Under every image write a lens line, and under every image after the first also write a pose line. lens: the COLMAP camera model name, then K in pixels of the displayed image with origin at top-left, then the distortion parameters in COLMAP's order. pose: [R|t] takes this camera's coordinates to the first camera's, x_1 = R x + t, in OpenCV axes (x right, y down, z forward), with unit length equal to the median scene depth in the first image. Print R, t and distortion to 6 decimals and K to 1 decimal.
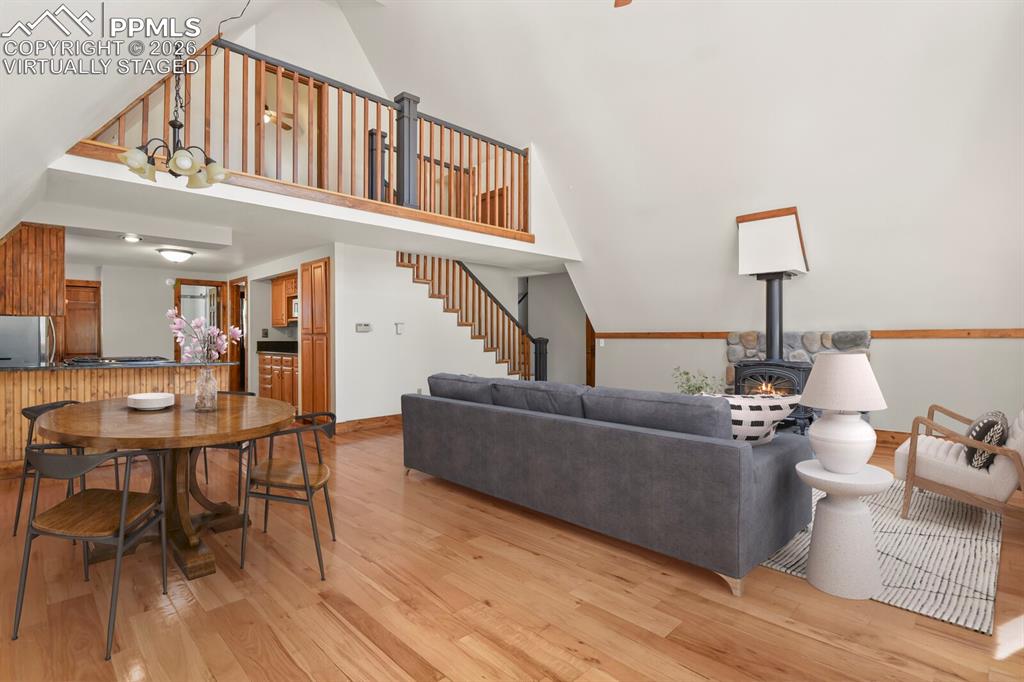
lens RADIAL K [[497.0, 0, 517.7], [0, 497.0, 336.0], [0, 0, 1]] dist [-0.002315, -0.007417]
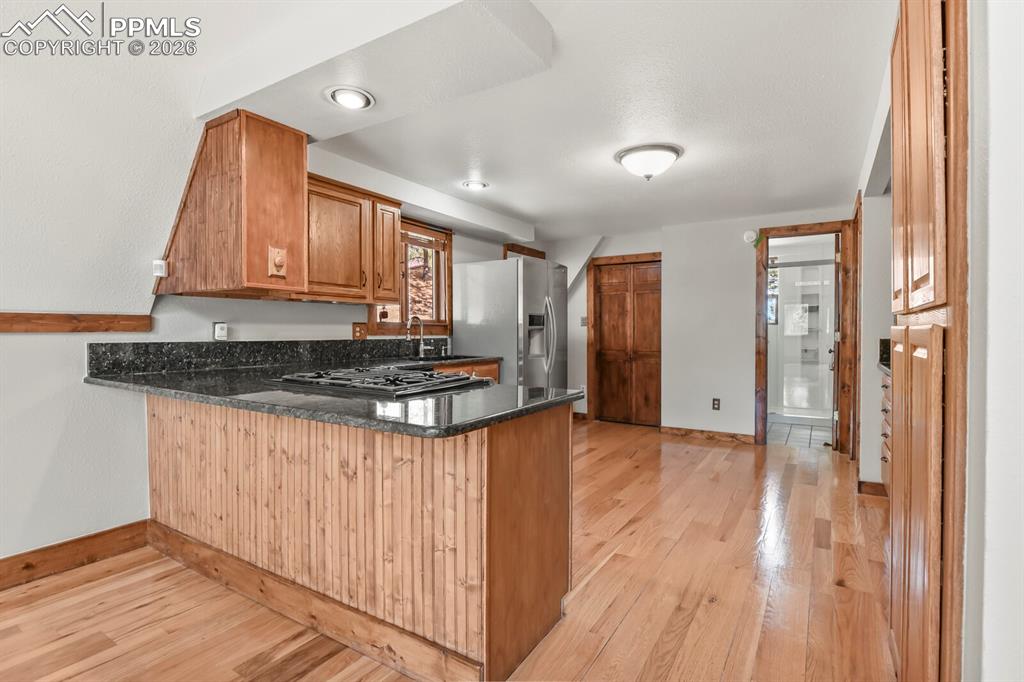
lens RADIAL K [[497.0, 0, 517.7], [0, 497.0, 336.0], [0, 0, 1]] dist [-0.002315, -0.007417]
pose [[0.229243, 0.011208, -0.973305, -0.294345], [0.007377, 0.999885, 0.013252, 0.002401], [0.973341, -0.010218, 0.229134, 0.955595]]
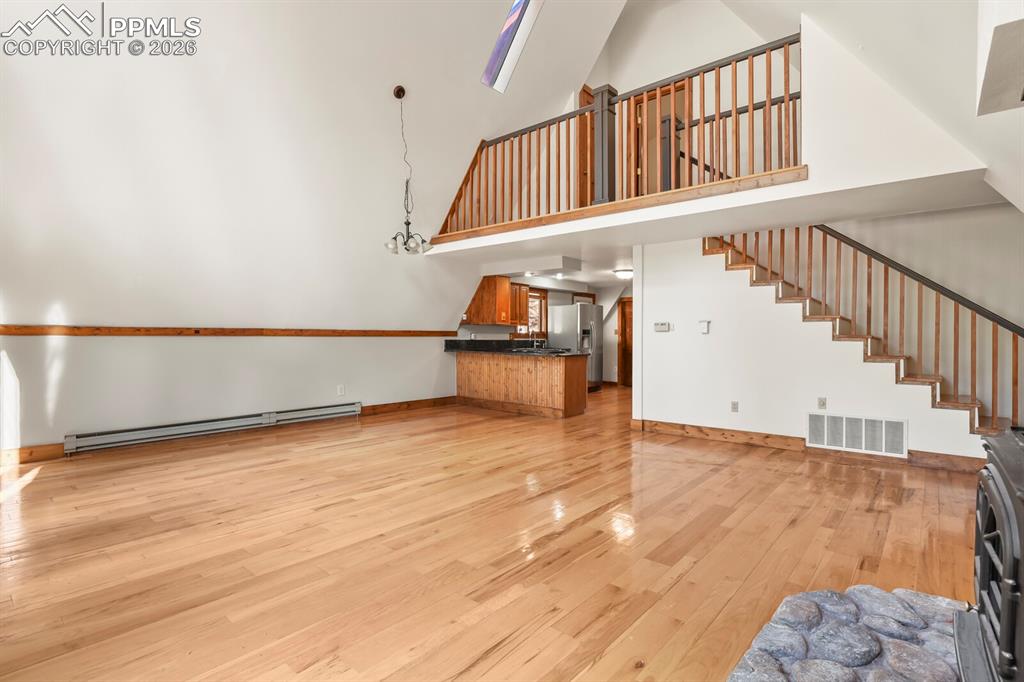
lens RADIAL K [[497.0, 0, 517.7], [0, 497.0, 336.0], [0, 0, 1]] dist [-0.002315, -0.007417]
pose [[0.082388, 0.000194, -0.996600, 0.750776], [0.000241, 1.000000, 0.000215, 0.000595], [0.996600, -0.000258, 0.082388, 0.766634]]
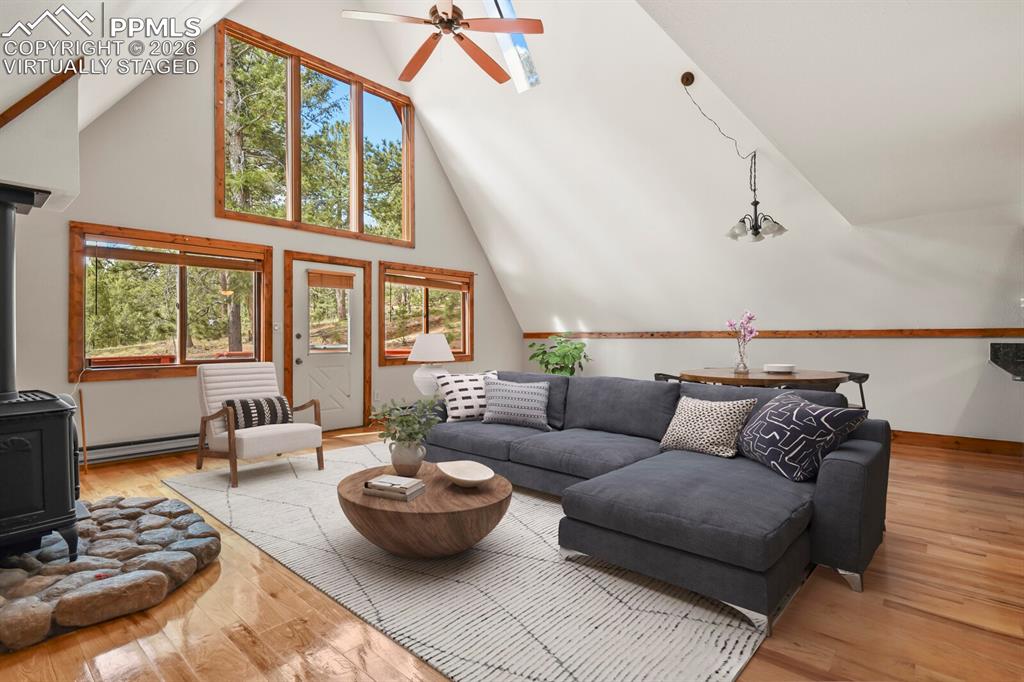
lens RADIAL K [[497.0, 0, 517.7], [0, 497.0, 336.0], [0, 0, 1]] dist [-0.002315, -0.007417]
pose [[-0.997917, 0.001904, -0.064485, 0.107376], [0.002382, 0.999970, -0.007344, 0.003967], [0.064469, -0.007482, -0.997892, 1.541906]]
